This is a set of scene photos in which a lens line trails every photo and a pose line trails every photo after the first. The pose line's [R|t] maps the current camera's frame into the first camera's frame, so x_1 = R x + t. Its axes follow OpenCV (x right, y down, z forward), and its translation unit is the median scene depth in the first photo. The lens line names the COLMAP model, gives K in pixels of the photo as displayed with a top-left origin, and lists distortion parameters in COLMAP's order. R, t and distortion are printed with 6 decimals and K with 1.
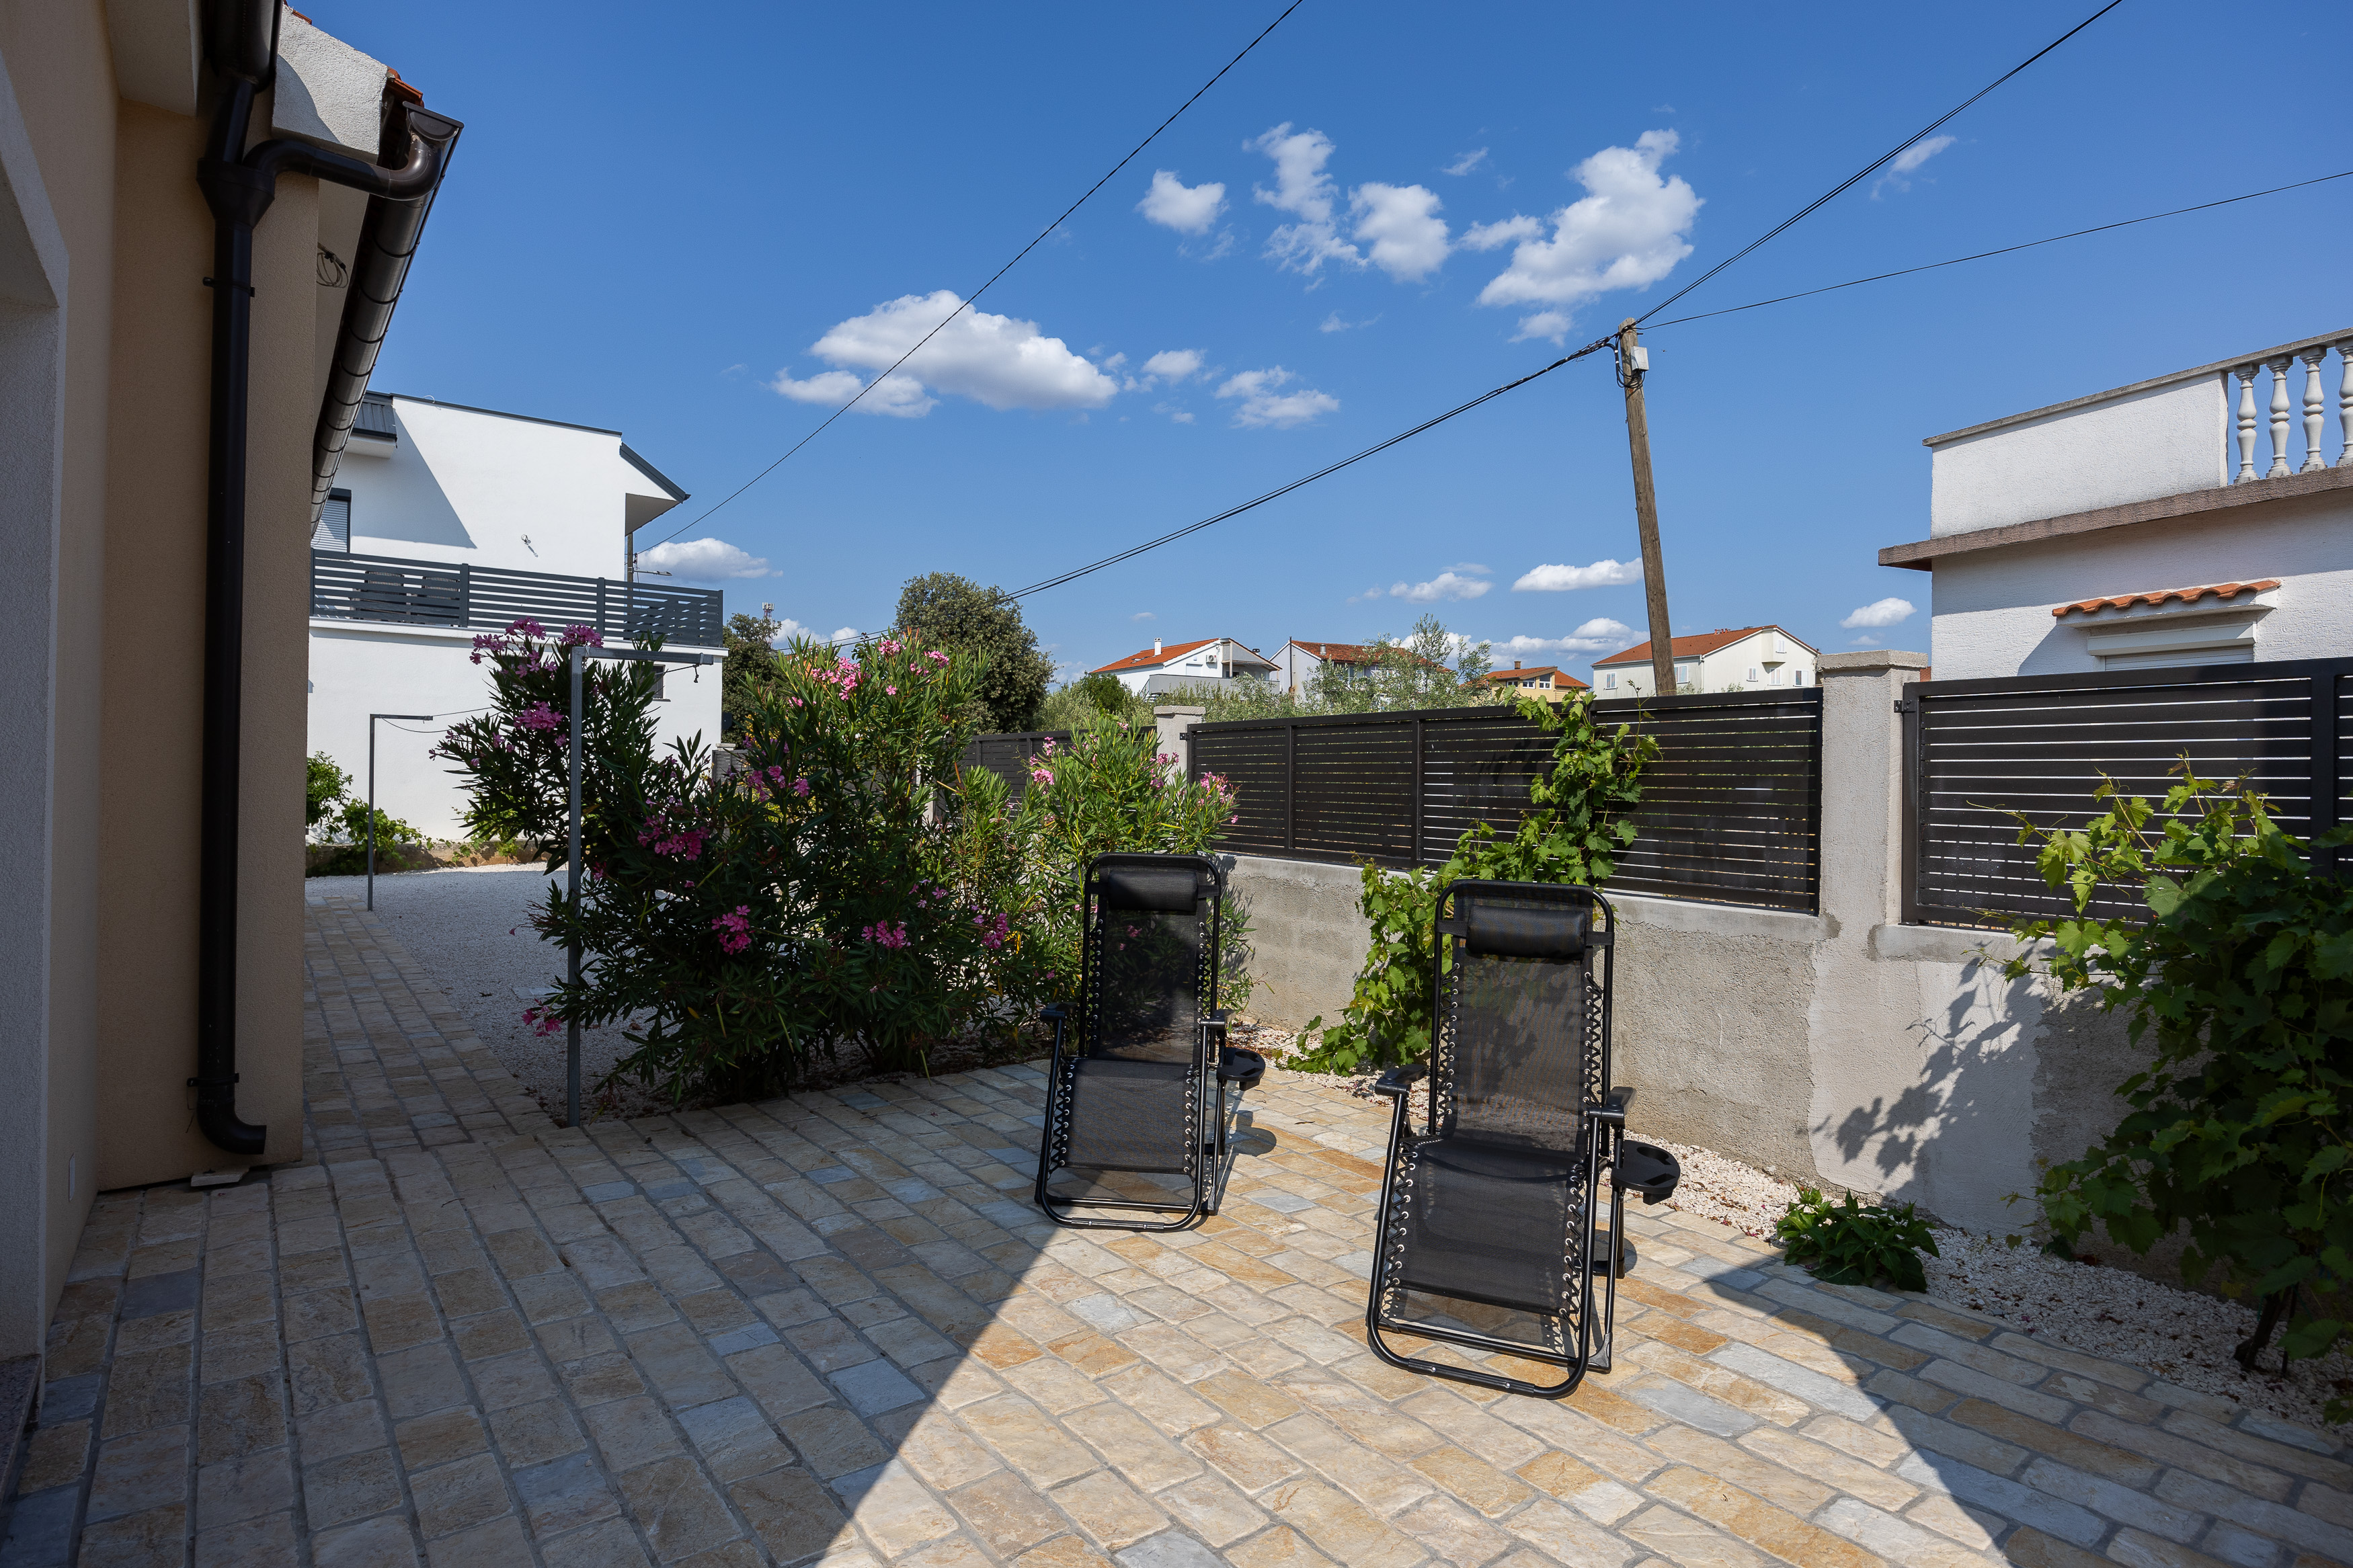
lens RADIAL K [[1246.6, 0, 1181.3], [0, 1246.6, 783.2], [0, 0, 1]] dist [-0.006893, 0.001364]
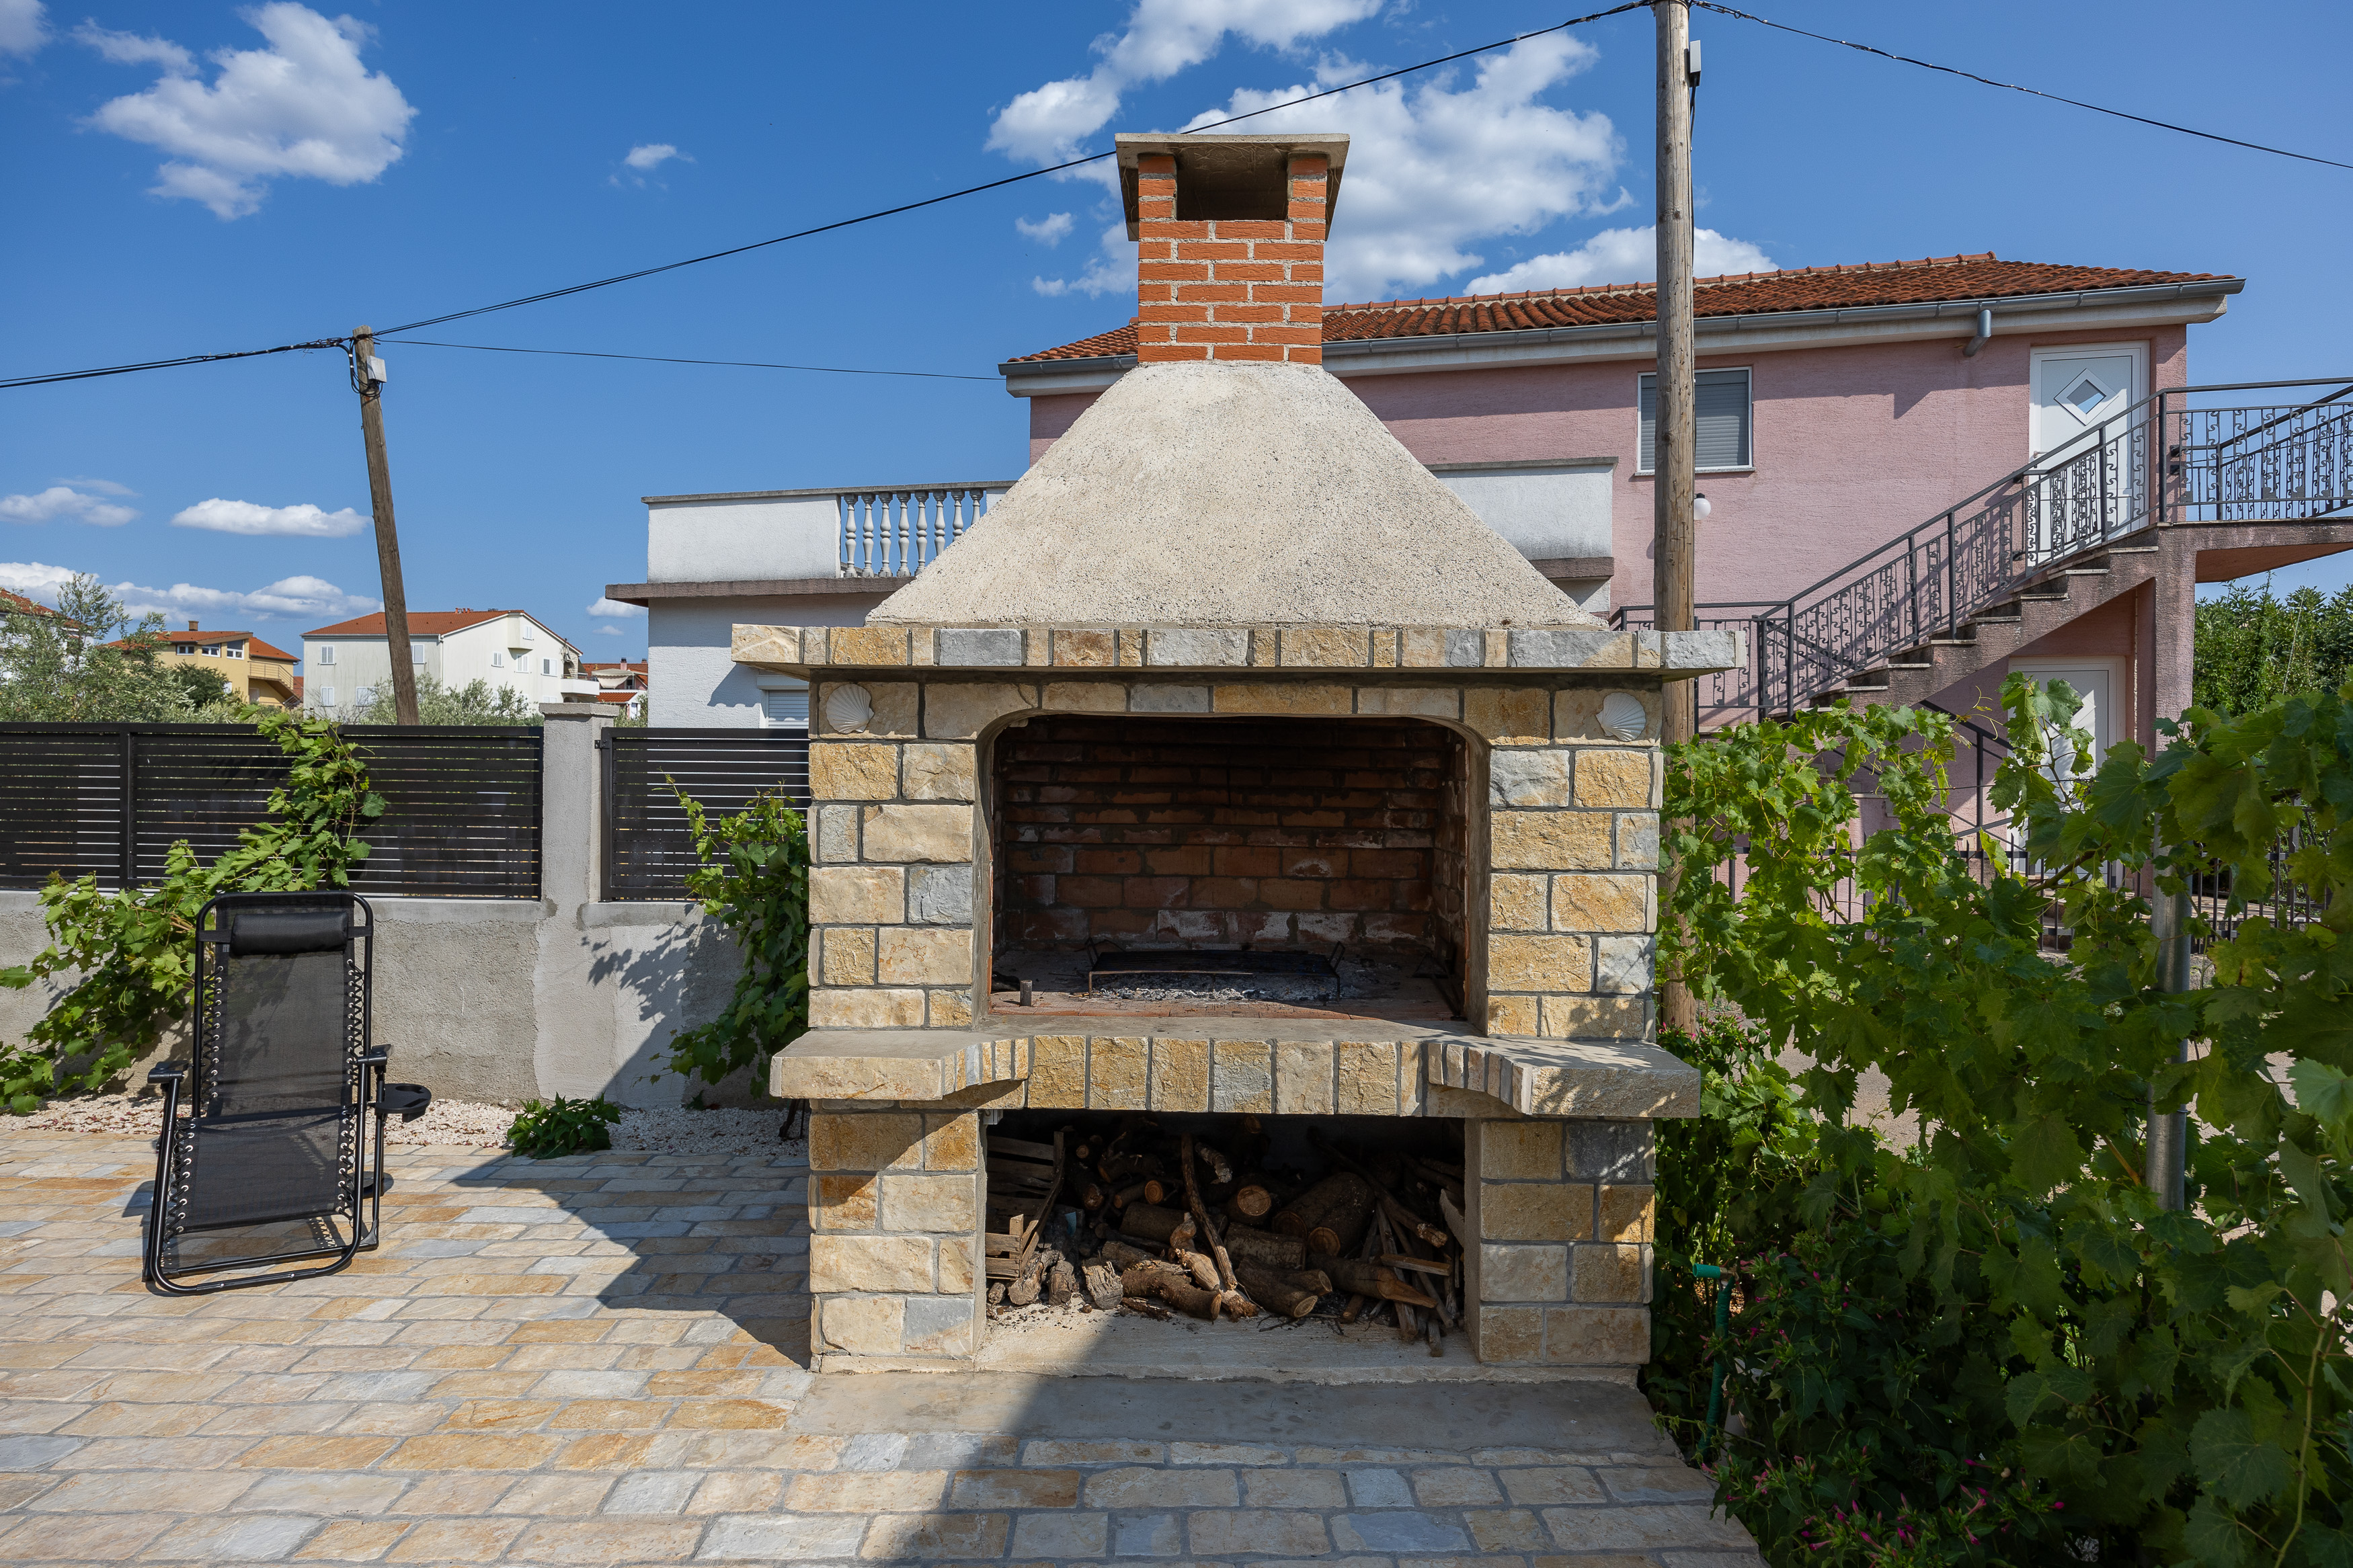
lens RADIAL K [[1246.6, 0, 1182.7], [0, 1246.6, 783.0], [0, 0, 1]] dist [-0.006893, 0.001364]
pose [[0.595255, -0.005840, 0.803516, -0.178777], [-0.000110, 0.999973, 0.007350, -0.035450], [-0.803537, -0.004464, 0.595238, -0.417483]]
